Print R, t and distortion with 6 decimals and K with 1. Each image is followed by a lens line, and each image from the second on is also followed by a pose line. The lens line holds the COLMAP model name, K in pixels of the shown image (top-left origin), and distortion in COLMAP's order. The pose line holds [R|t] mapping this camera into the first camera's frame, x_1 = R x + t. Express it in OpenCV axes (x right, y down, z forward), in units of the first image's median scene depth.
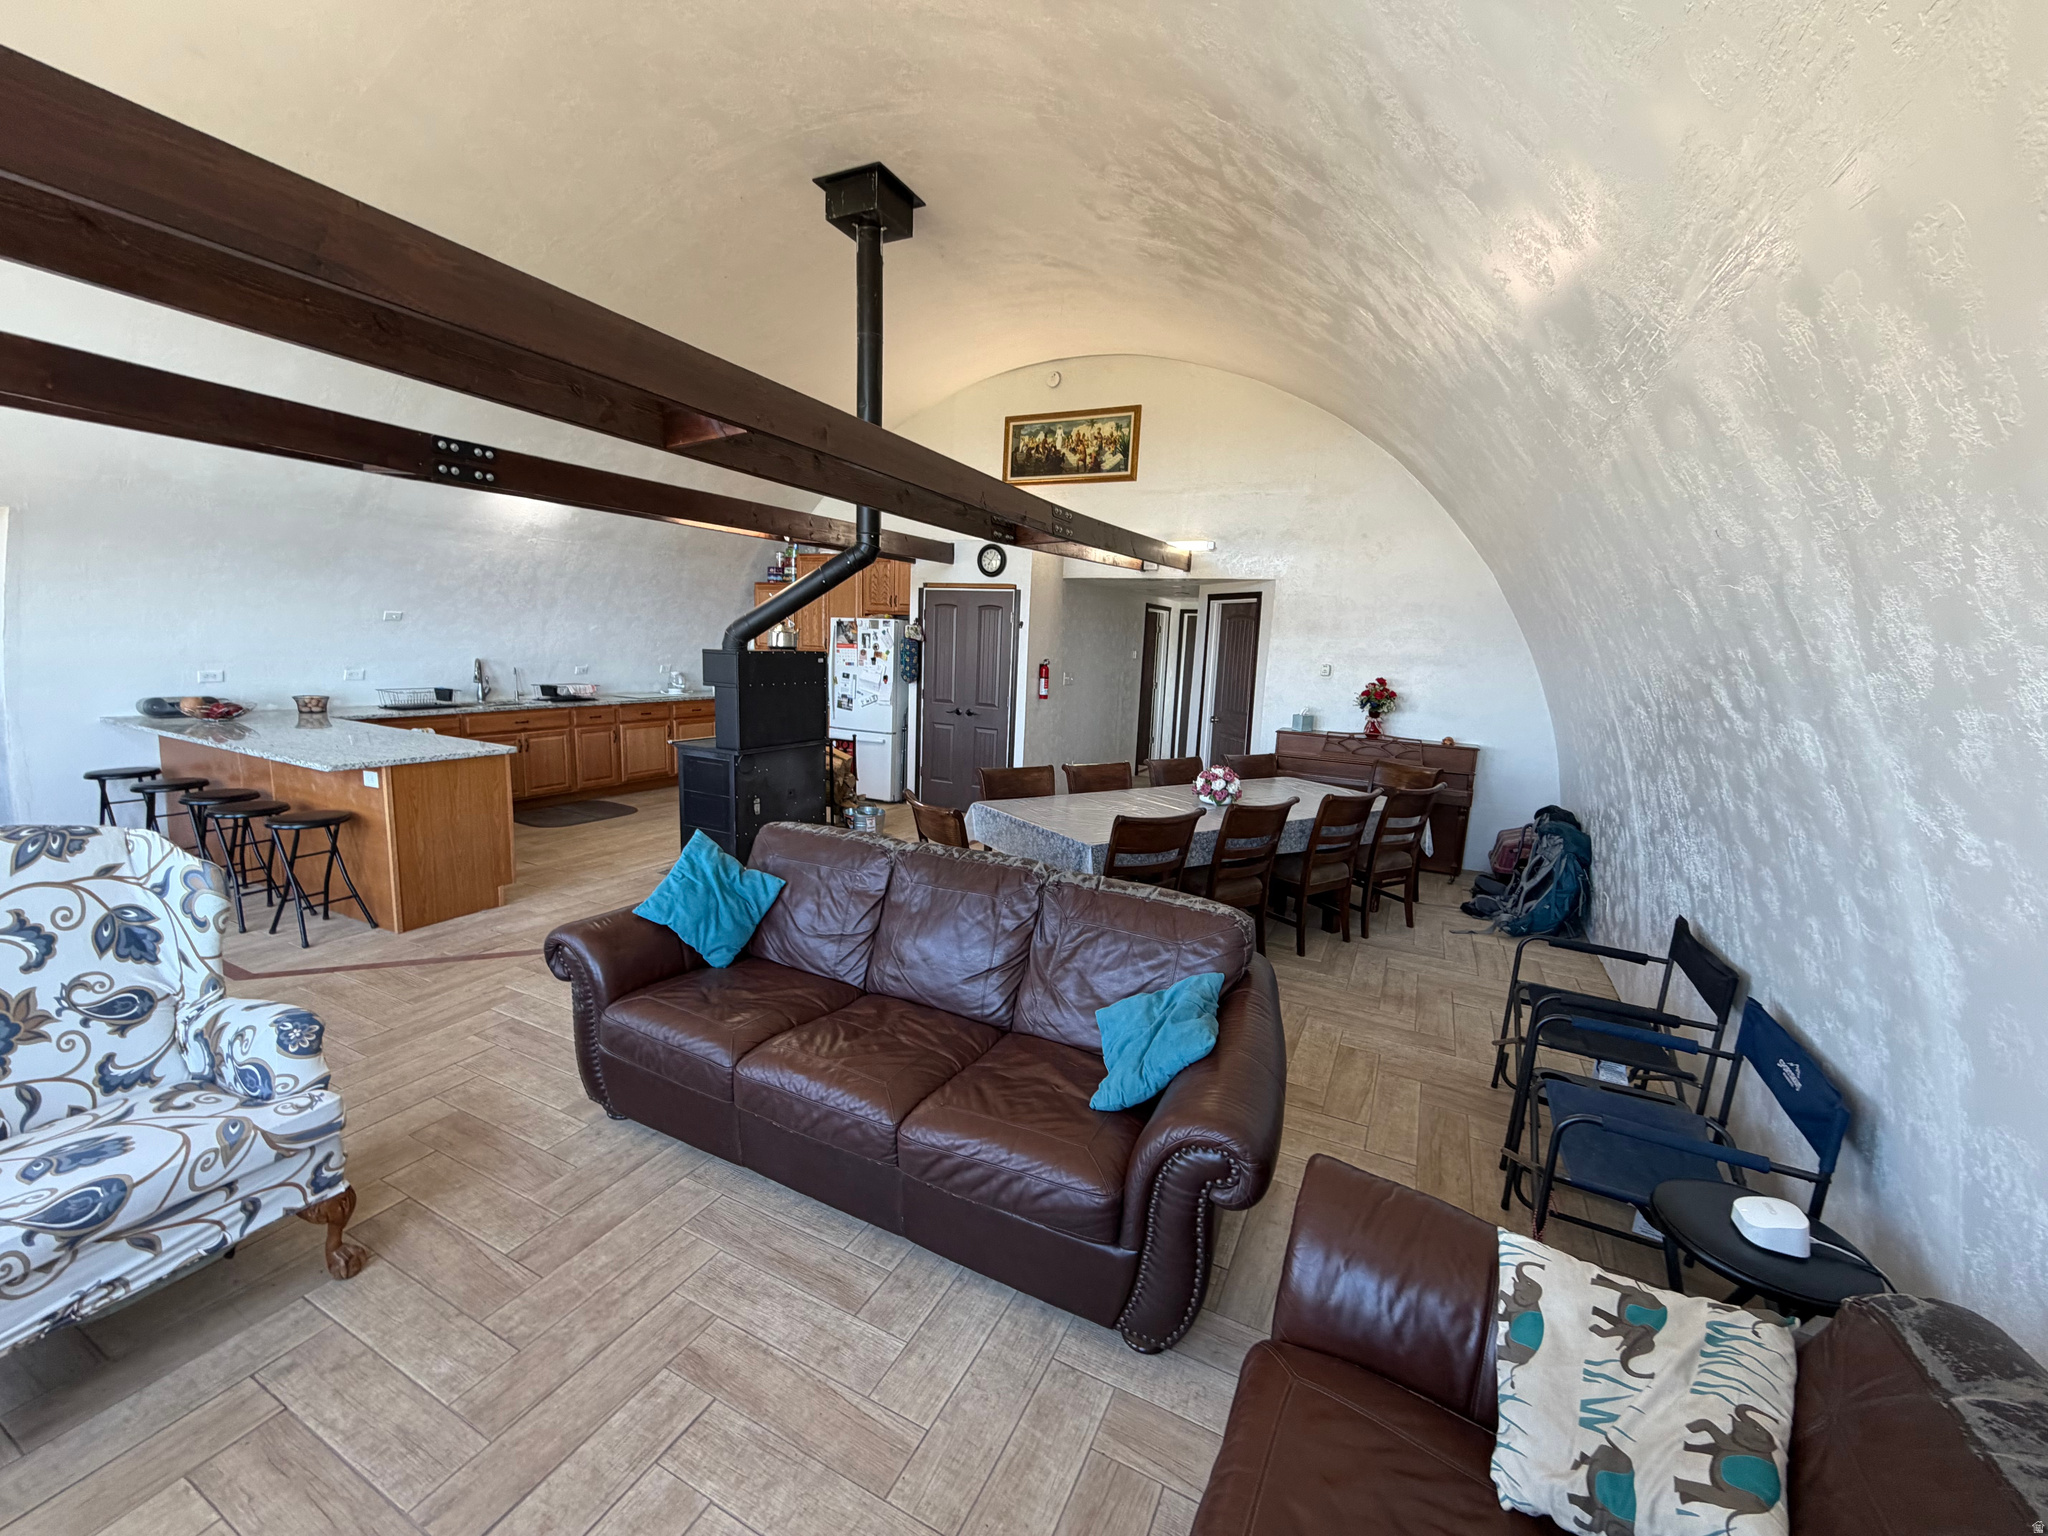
lens RADIAL K [[815.5, 0, 1021.8], [0, 815.5, 779.6], [0, 0, 1]] dist [-0.000414, 0.000763]
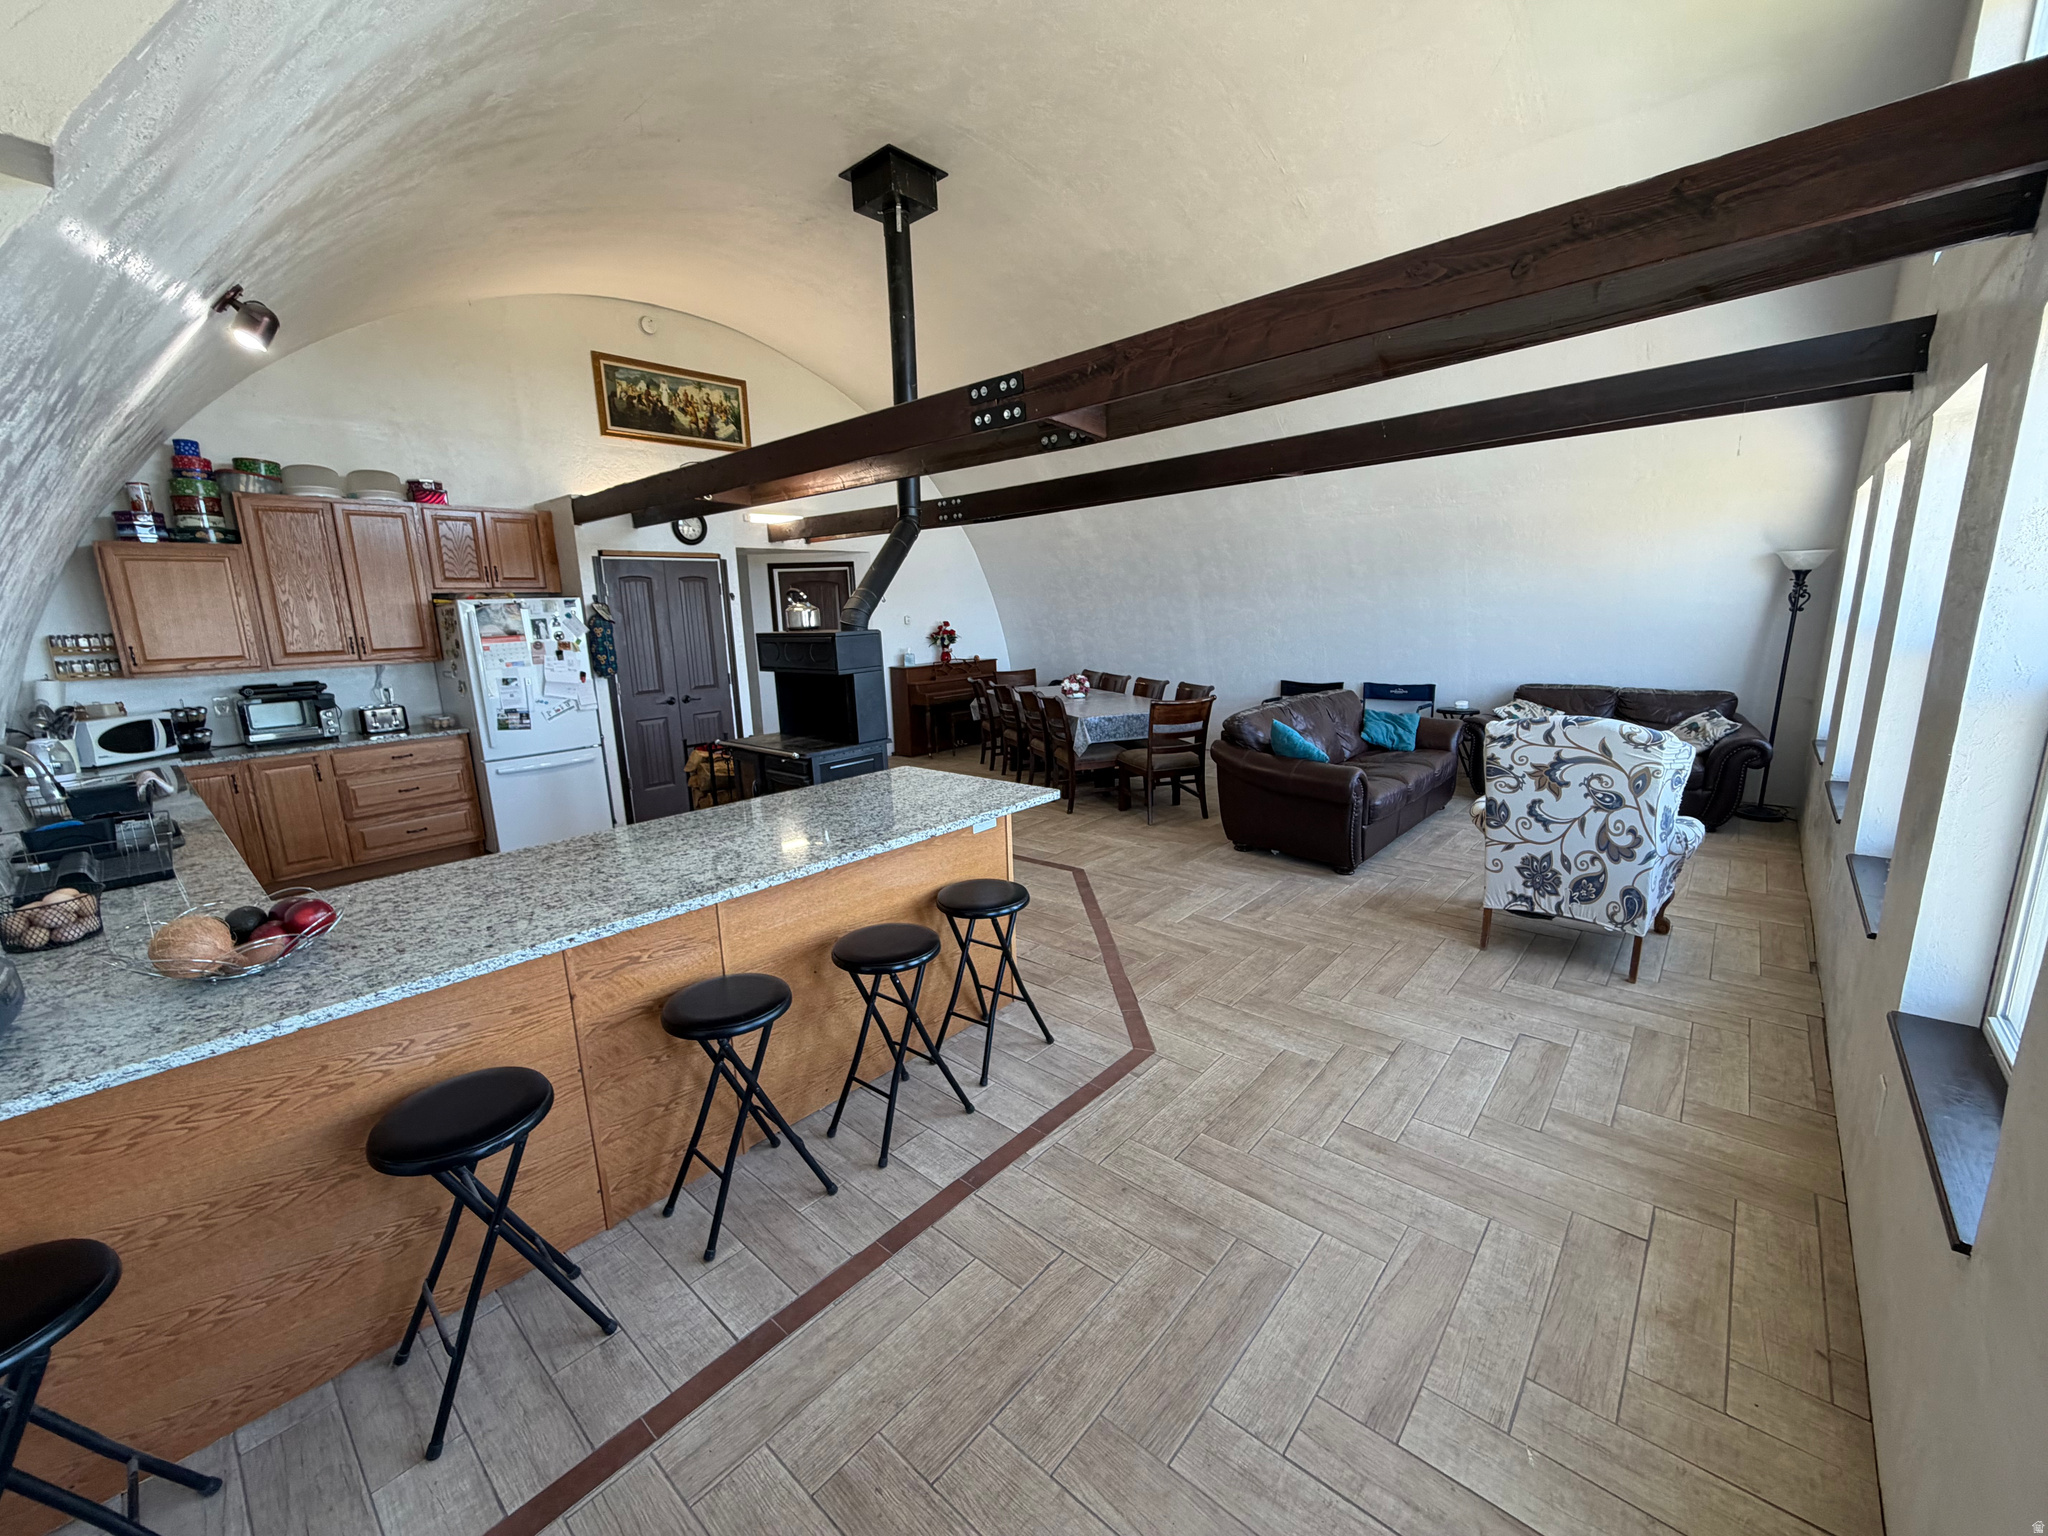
lens RADIAL K [[815.5, 0, 1022.2], [0, 815.5, 775.0], [0, 0, 1]] dist [-0.000414, 0.000763]
pose [[0.262505, -0.245732, 0.933117, -0.816161], [0.210420, 0.958335, 0.193177, -0.098276], [-0.941708, 0.145636, 0.303275, 0.403132]]
